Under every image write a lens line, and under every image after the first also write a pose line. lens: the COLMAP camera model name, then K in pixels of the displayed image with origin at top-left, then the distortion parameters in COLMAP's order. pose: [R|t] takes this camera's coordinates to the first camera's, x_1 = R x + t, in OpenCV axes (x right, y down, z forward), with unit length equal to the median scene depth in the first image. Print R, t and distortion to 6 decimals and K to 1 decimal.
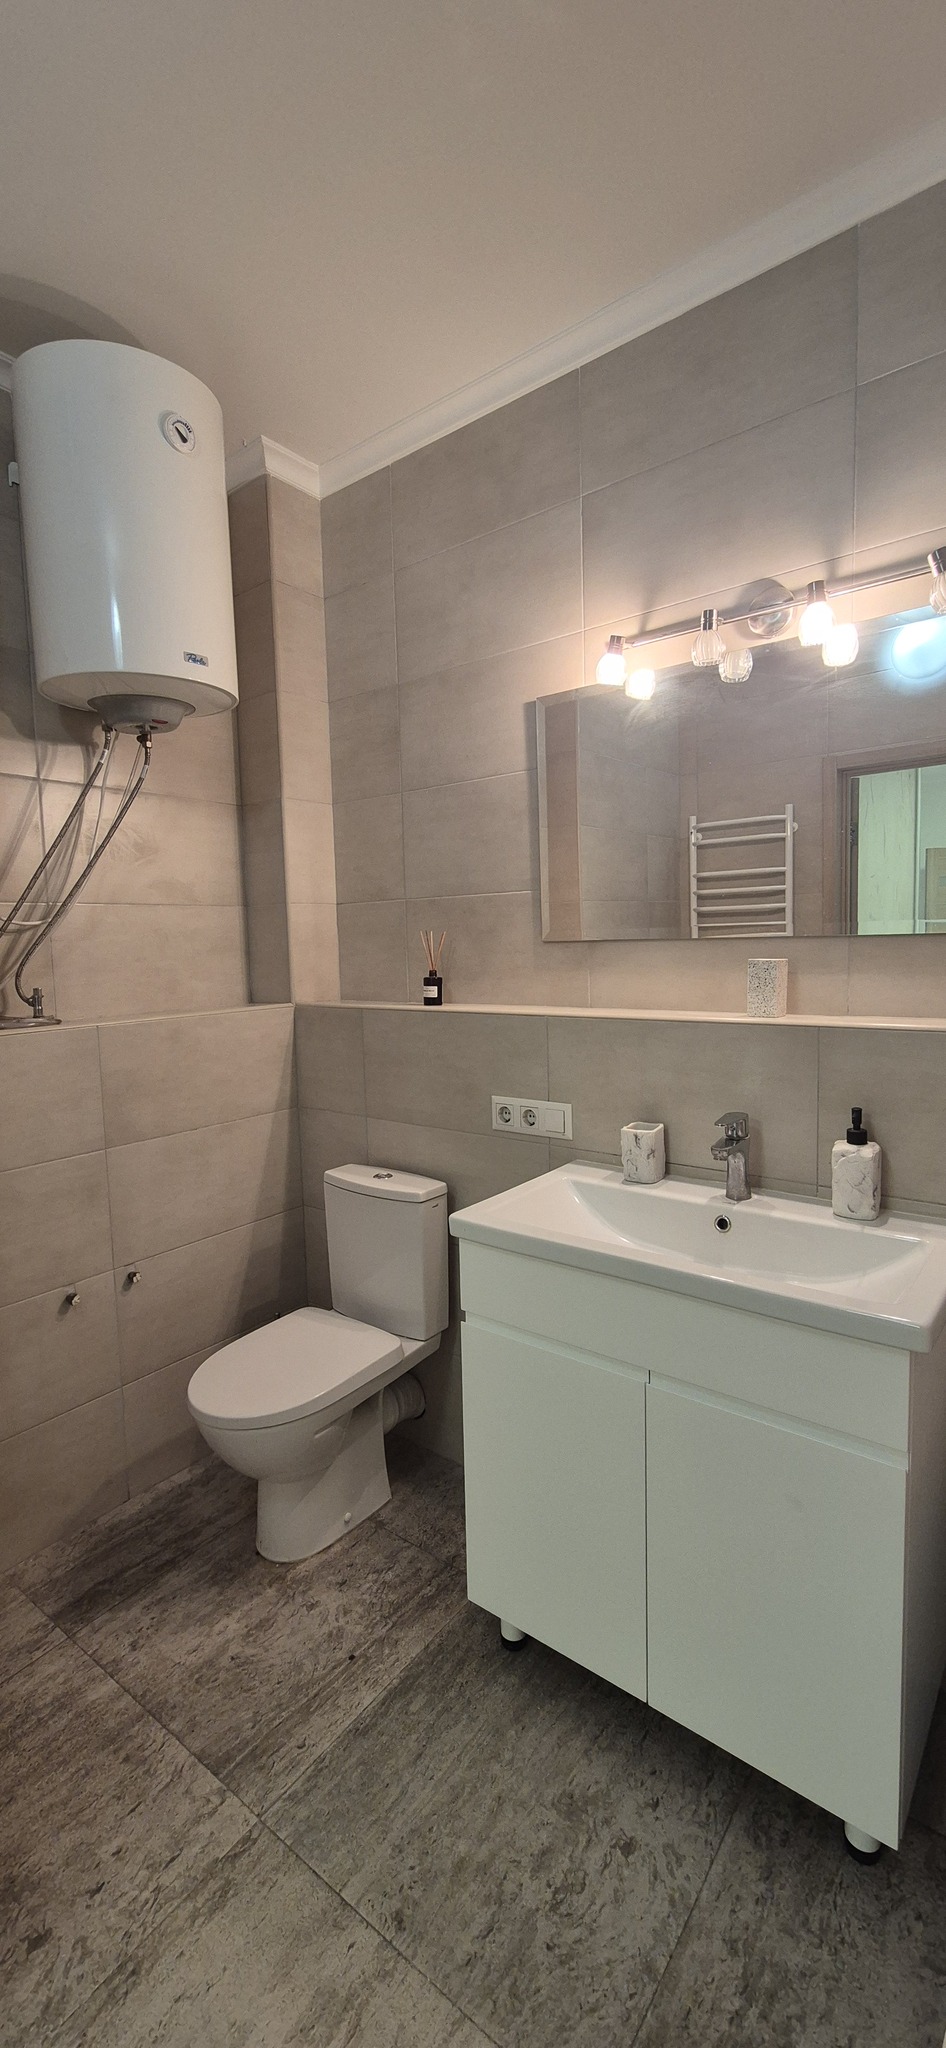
lens RADIAL K [[839.1, 0, 473.0], [0, 839.1, 1017.5], [0, 0, 1]] dist [-0.001825, 0.001411]
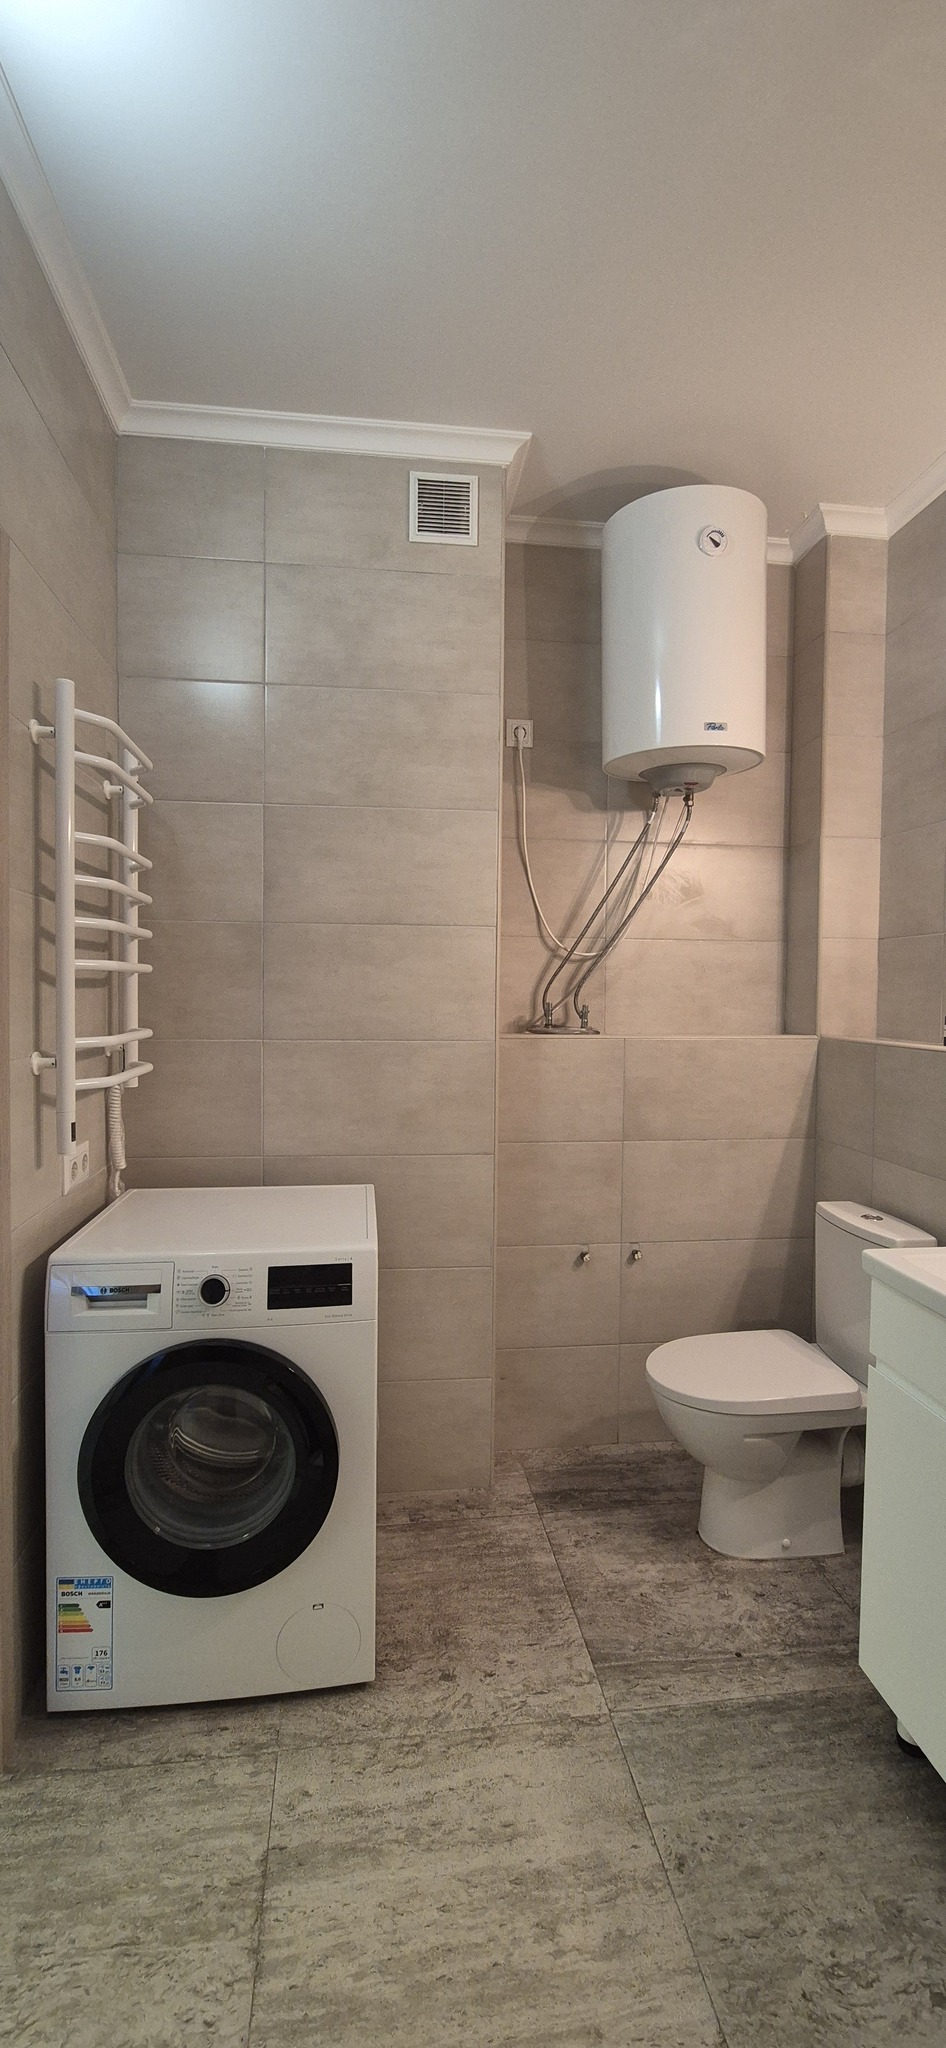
lens RADIAL K [[839.1, 0, 480.4], [0, 839.1, 1019.7], [0, 0, 1]] dist [-0.001825, 0.001411]
pose [[0.716291, 0.058169, -0.695373, 0.264598], [-0.093060, 0.995581, -0.012576, 0.019066], [0.691569, 0.073720, 0.718539, -0.023854]]
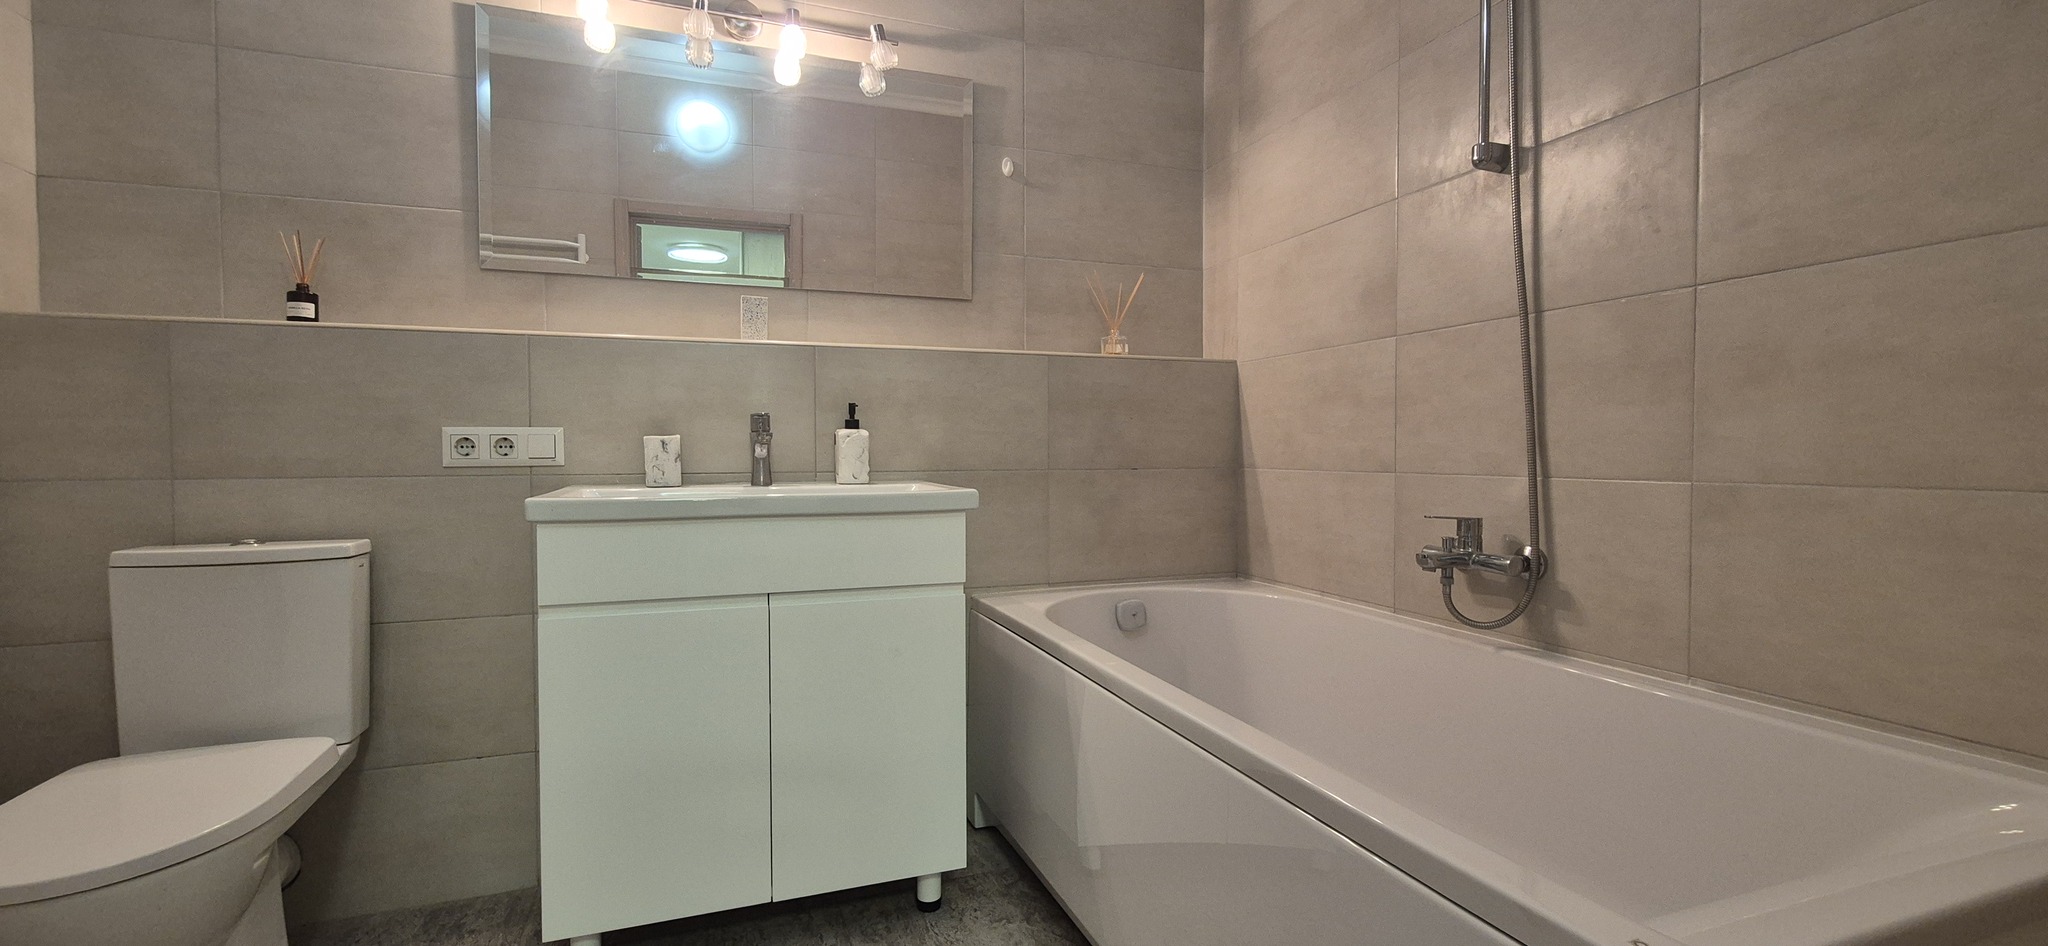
lens RADIAL K [[839.1, 0, 1015.7], [0, 839.1, 468.4], [0, 0, 1]] dist [-0.001825, 0.001411]
pose [[0.529227, 0.007539, 0.848447, -0.430968], [0.065061, 0.996656, -0.049439, 0.235923], [-0.845982, 0.081365, 0.526967, 0.062588]]
